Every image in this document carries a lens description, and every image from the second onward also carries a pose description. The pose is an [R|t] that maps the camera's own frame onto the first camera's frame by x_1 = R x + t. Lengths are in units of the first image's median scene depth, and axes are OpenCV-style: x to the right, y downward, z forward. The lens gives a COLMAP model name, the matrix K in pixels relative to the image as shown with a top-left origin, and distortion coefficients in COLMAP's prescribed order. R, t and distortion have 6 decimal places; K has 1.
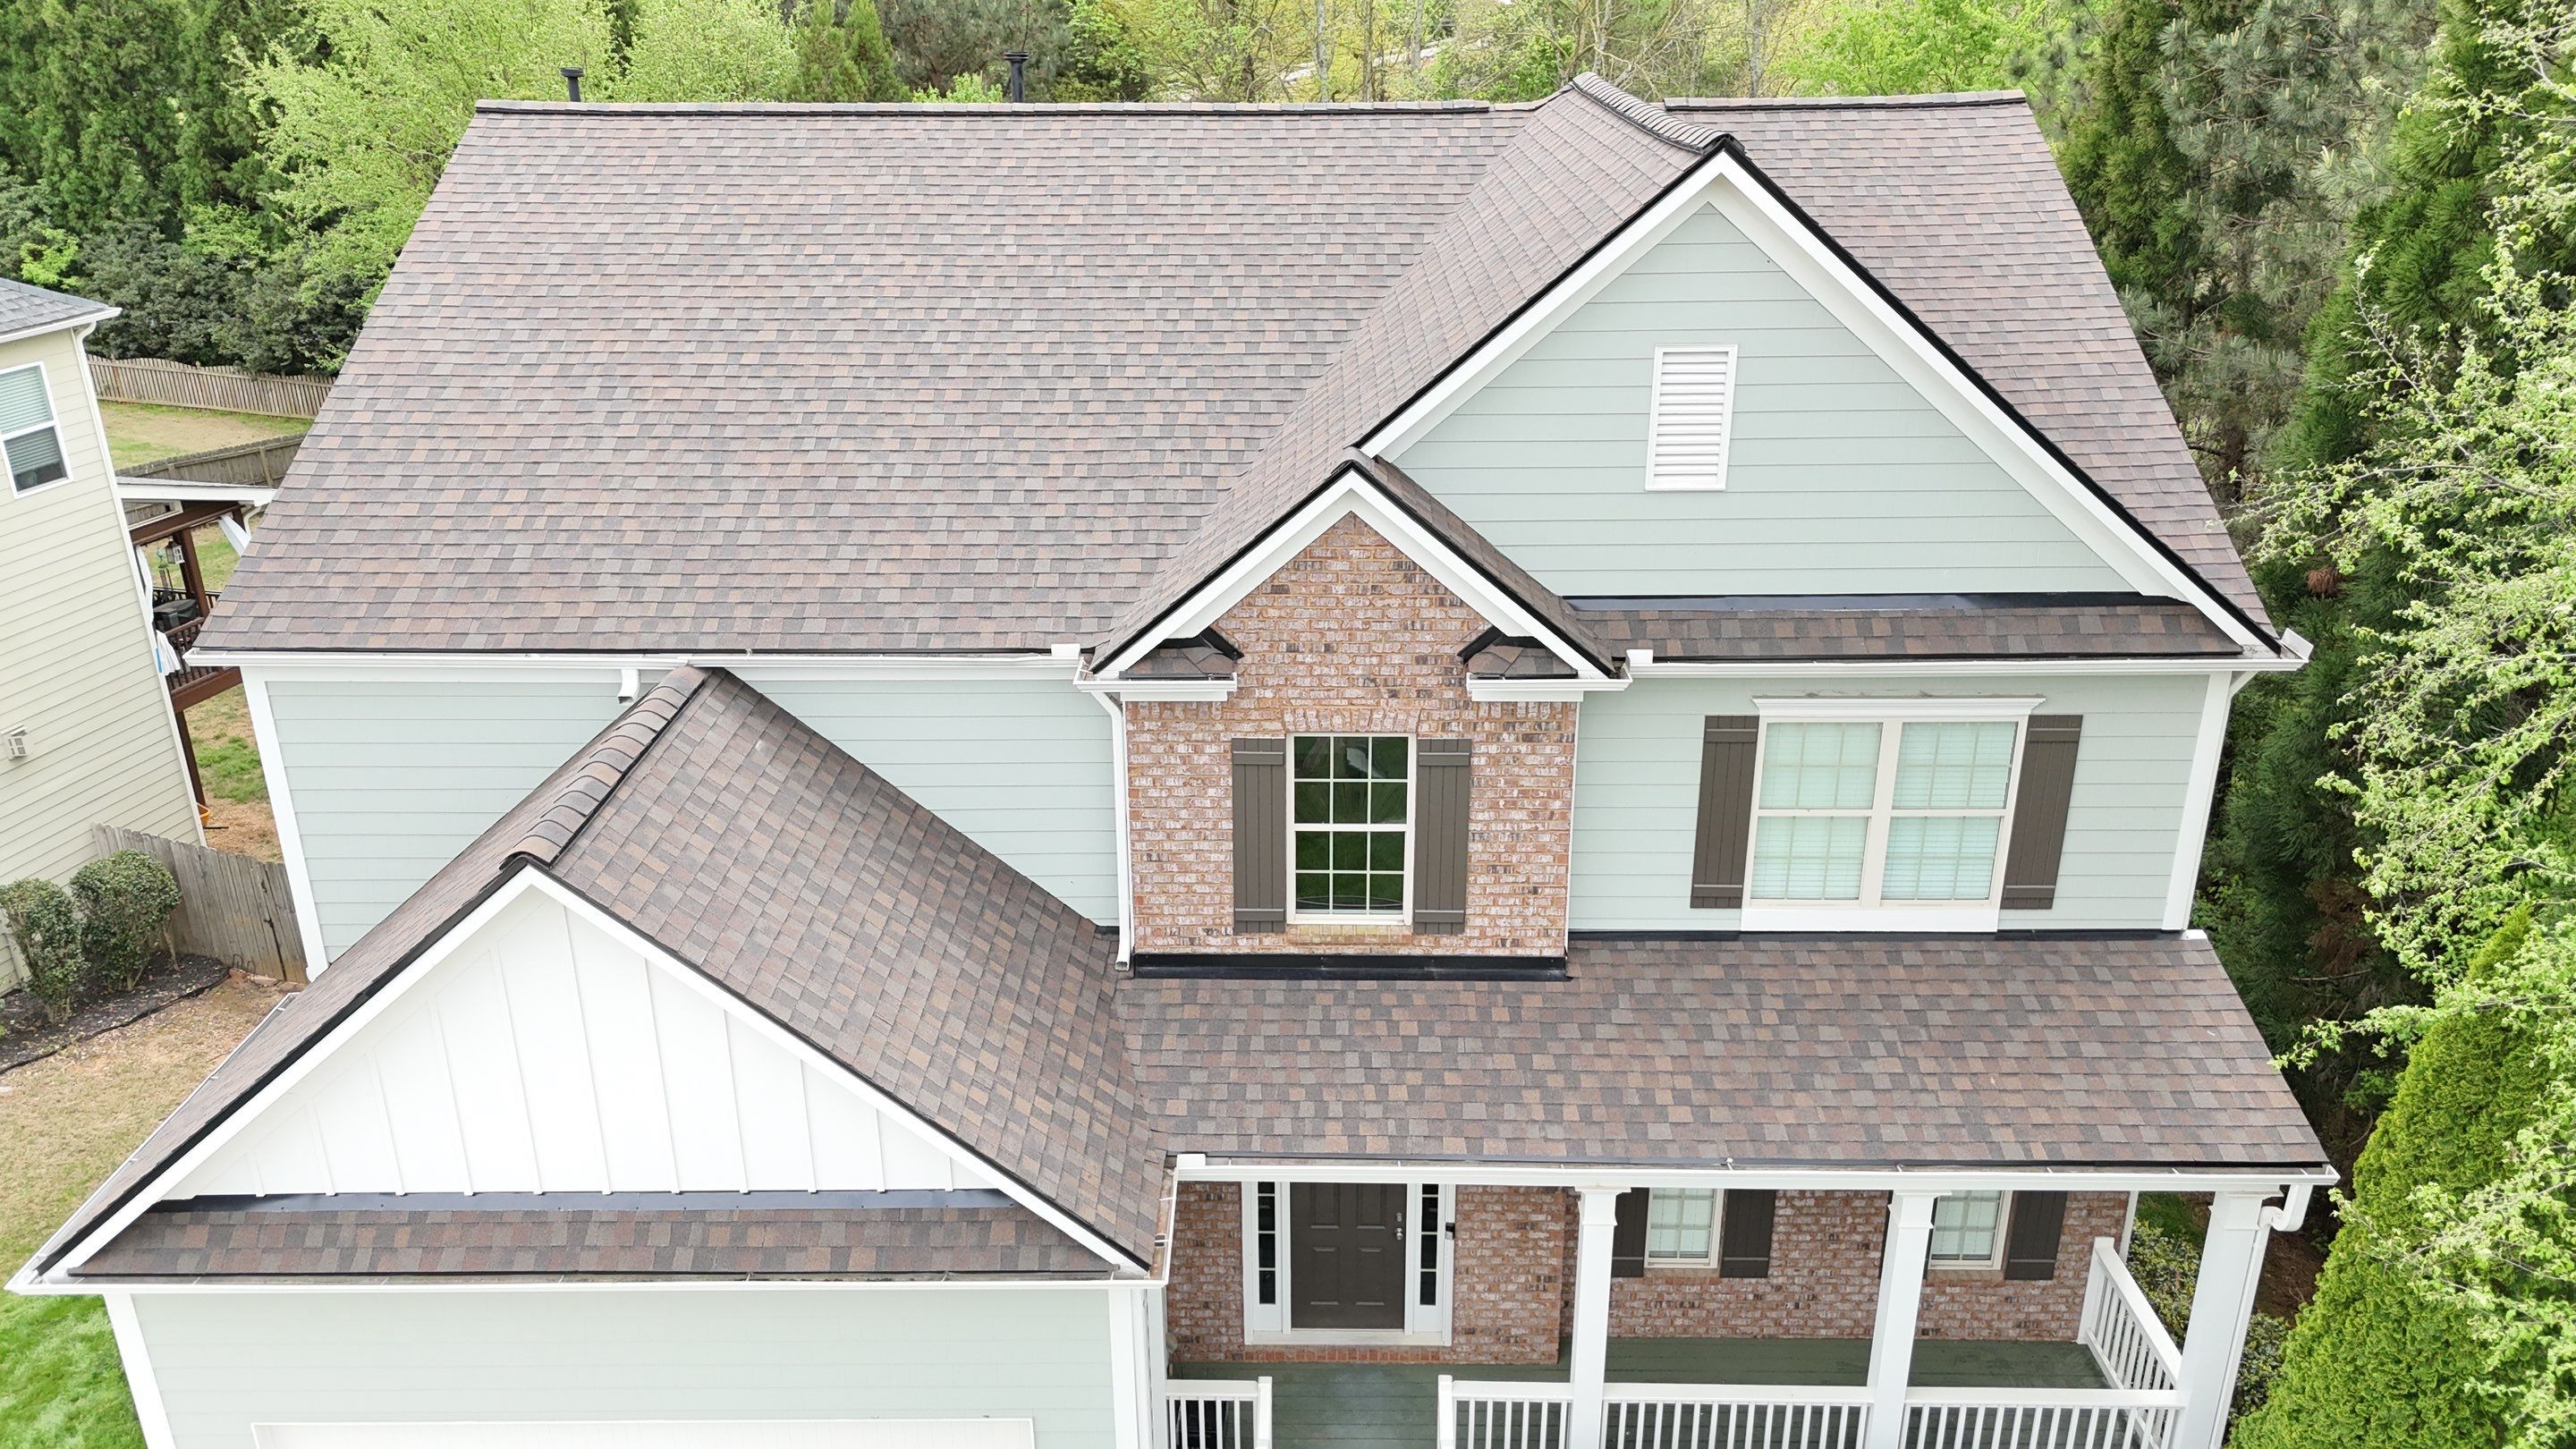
lens RADIAL K [[1894.4, 0, 1285.0], [0, 1894.4, 730.3], [0, 0, 1]] dist [0.037711, -0.020841]
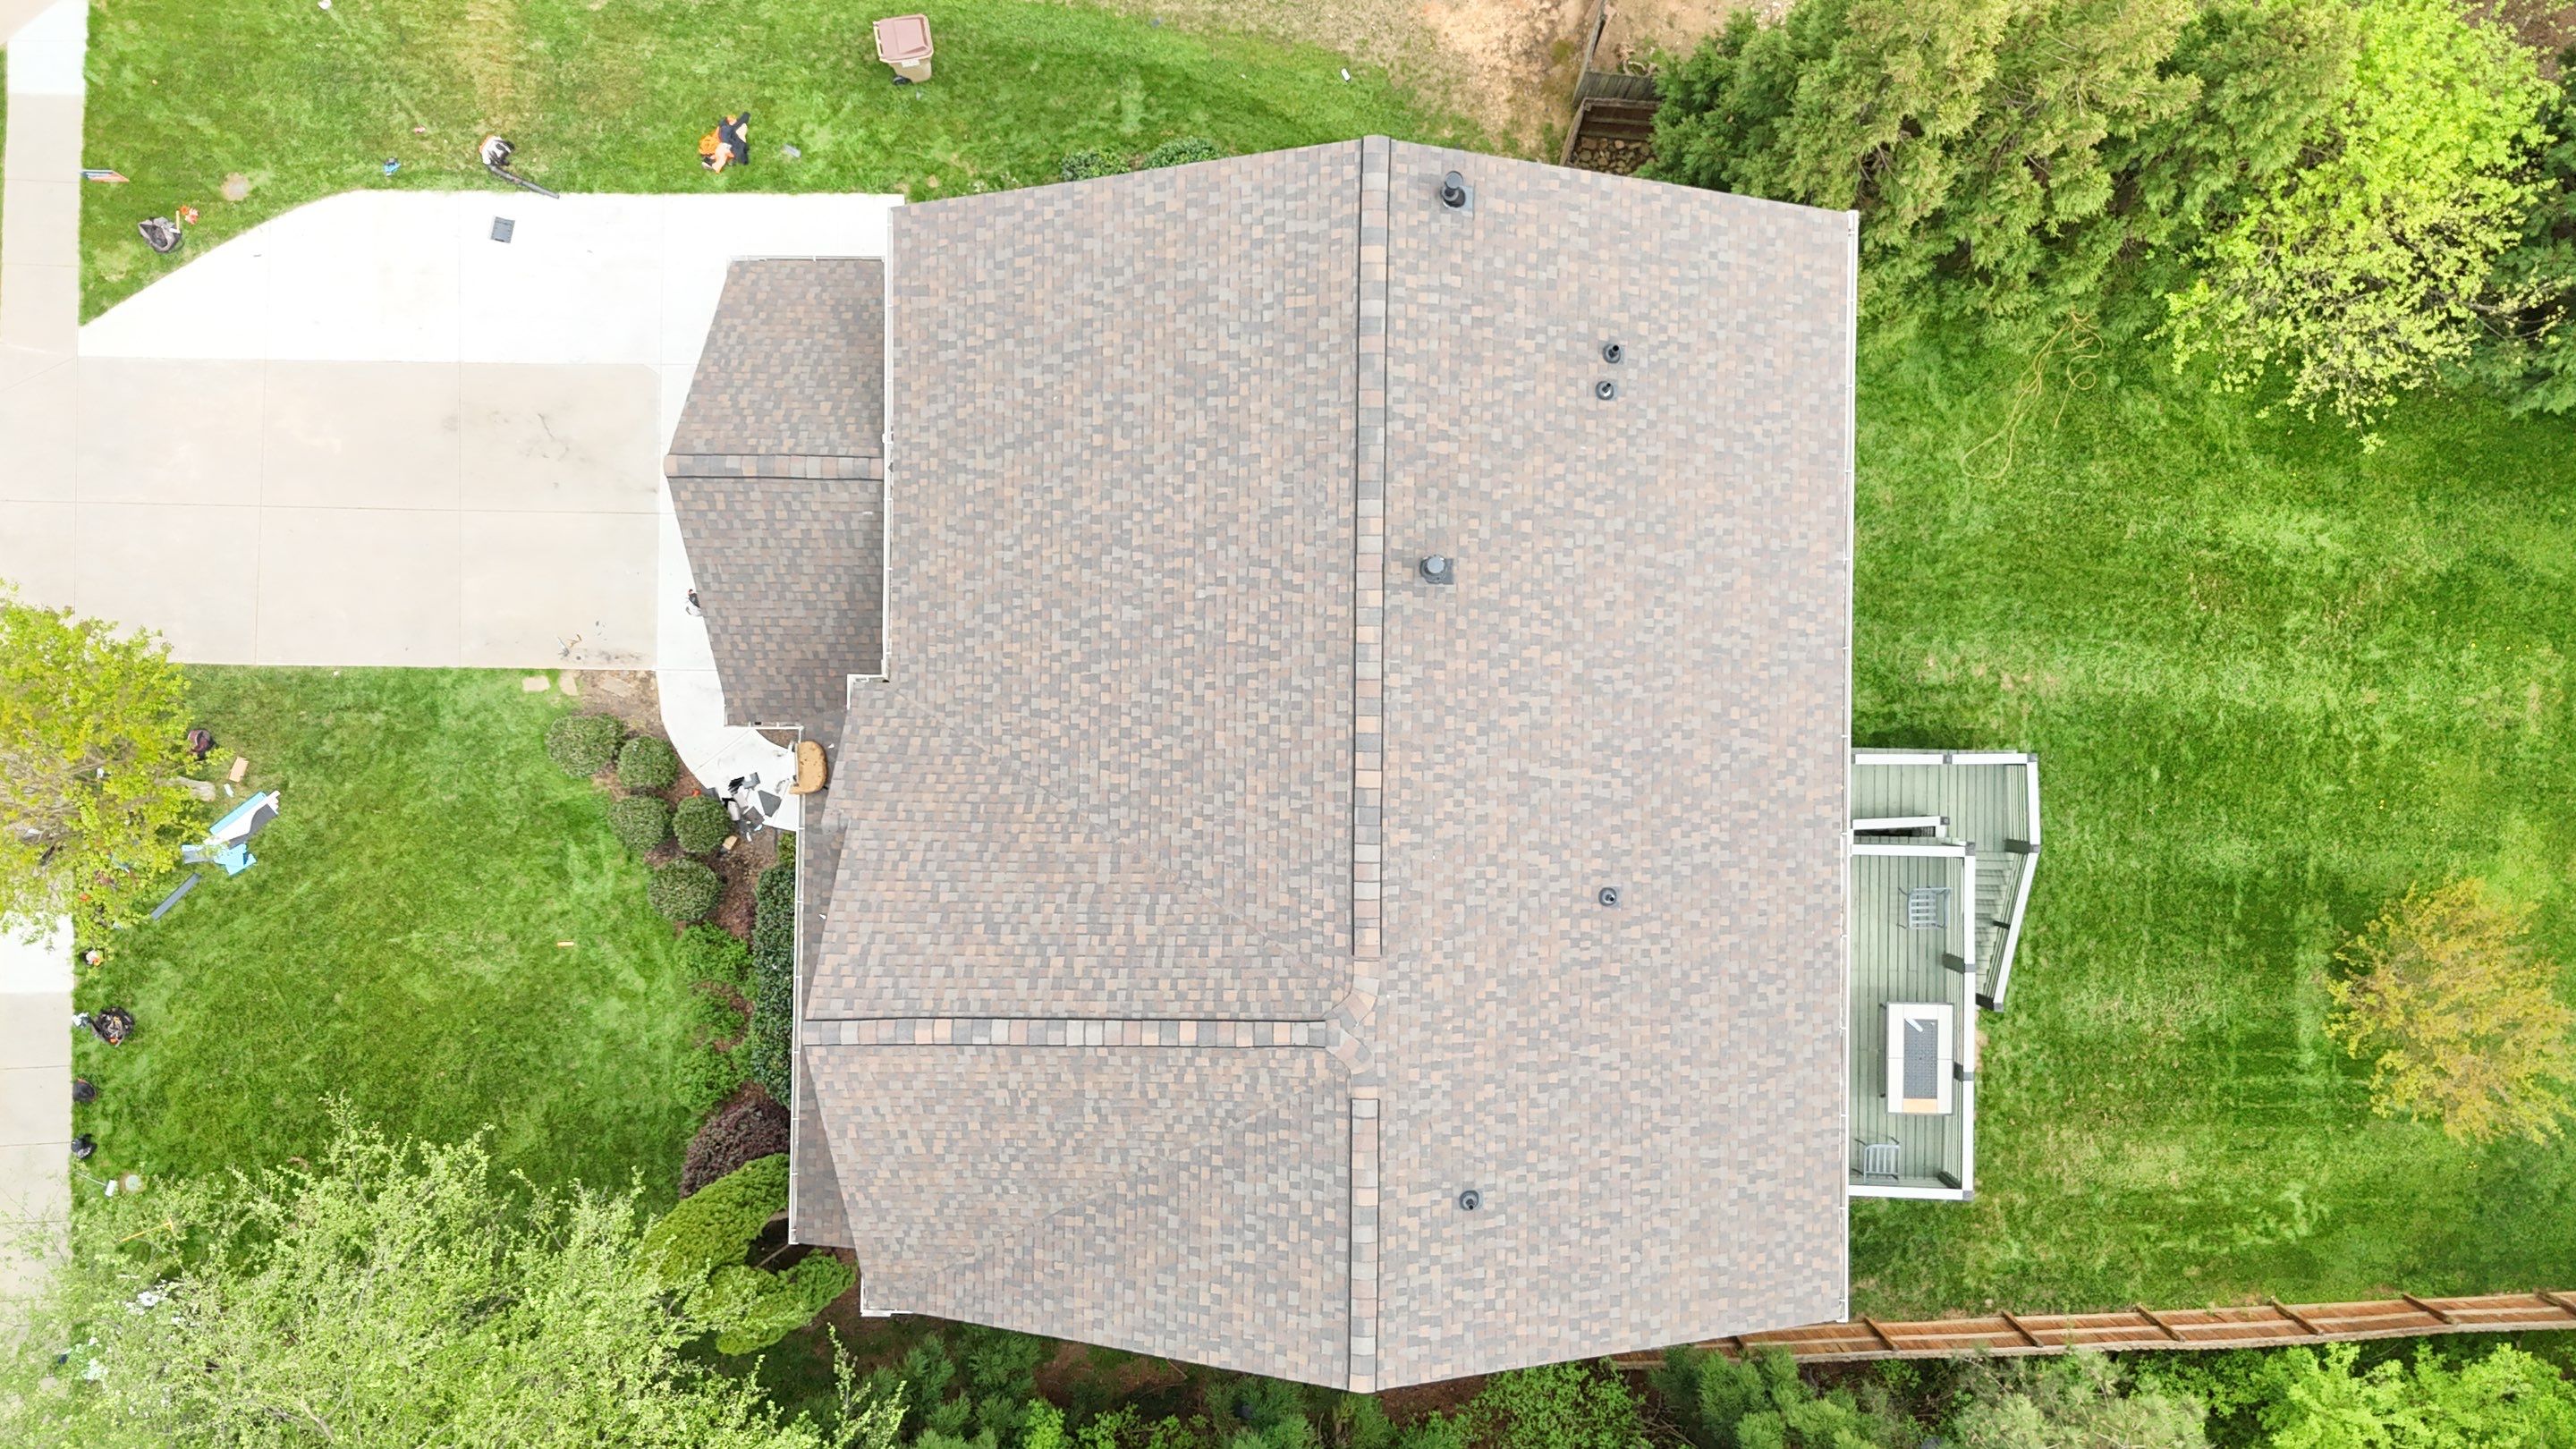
lens RADIAL K [[1894.4, 0, 1289.3], [0, 1894.4, 724.2], [0, 0, 1]] dist [0.037711, -0.020841]
pose [[-0.004235, 0.999950, -0.009032, -0.035168], [-0.363881, 0.006872, 0.931420, -1.604884], [0.931436, 0.007232, 0.363834, 0.562400]]
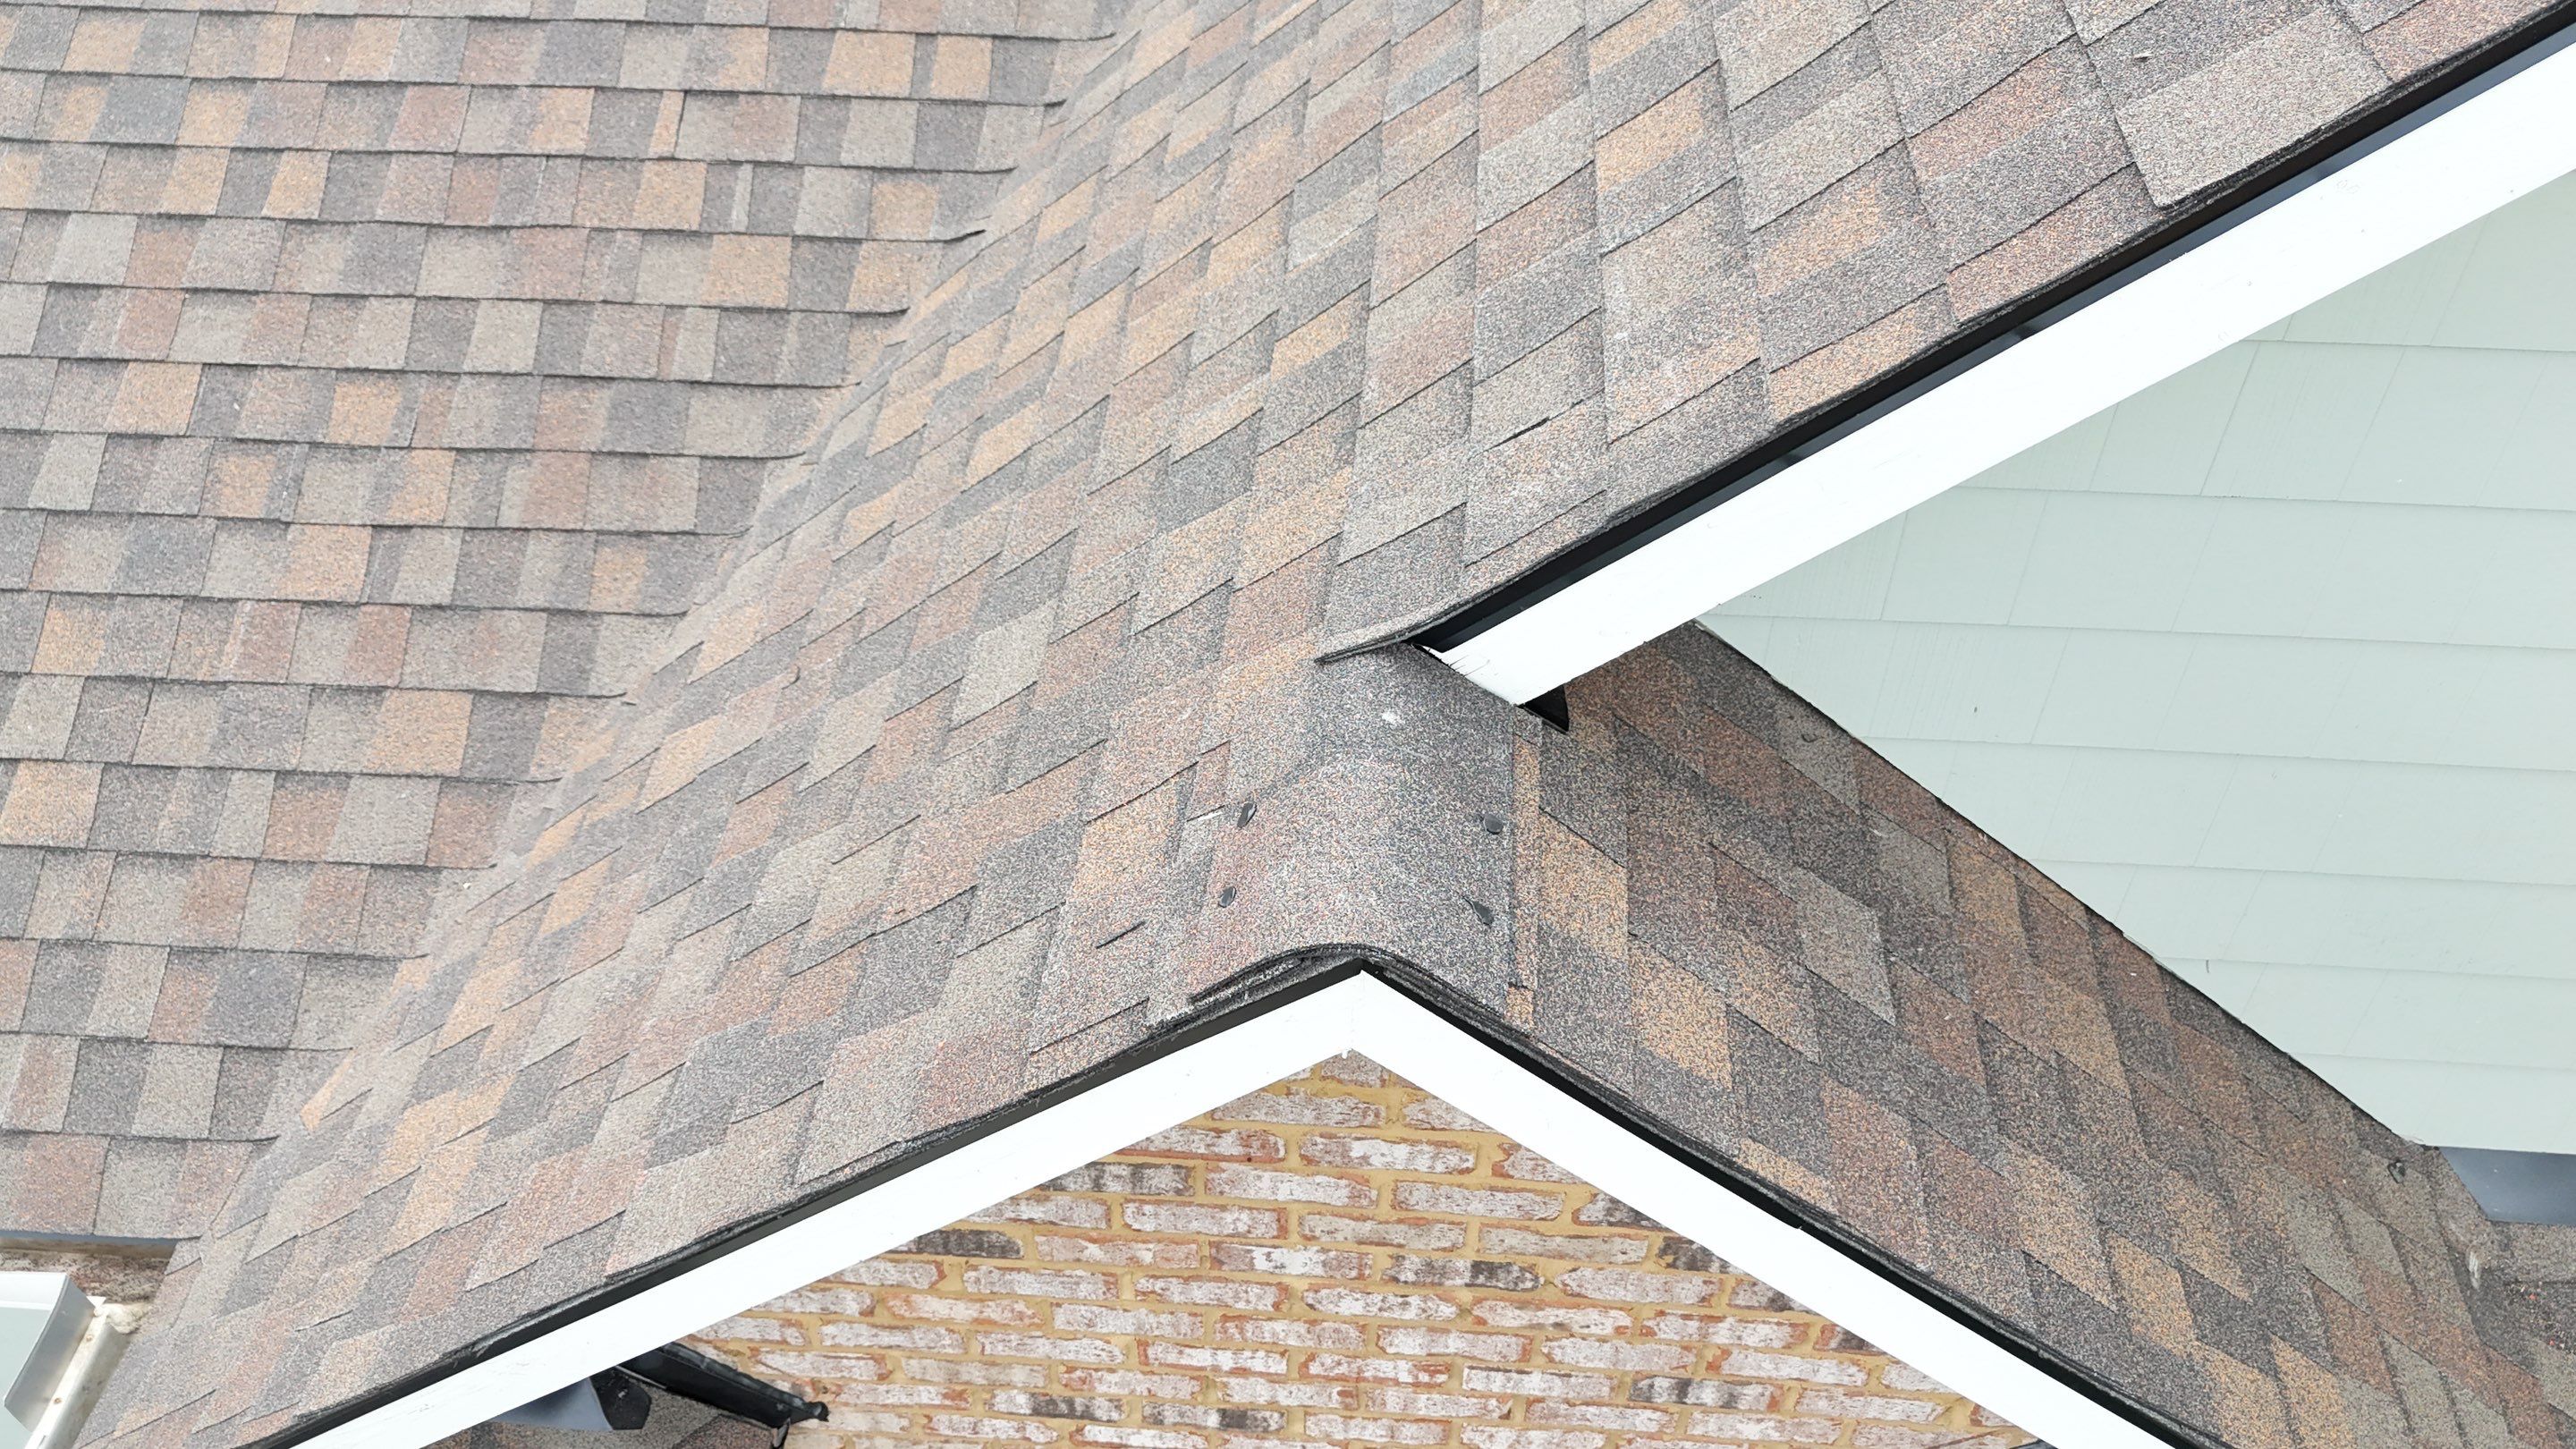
lens RADIAL K [[1894.4, 0, 1283.4], [0, 1894.4, 714.9], [0, 0, 1]] dist [0.037711, -0.020841]
pose [[0.998274, 0.041558, -0.041487, 0.026583], [-0.023042, 0.927056, 0.374214, -0.151939], [0.054012, -0.372613, 0.926414, 0.683720]]
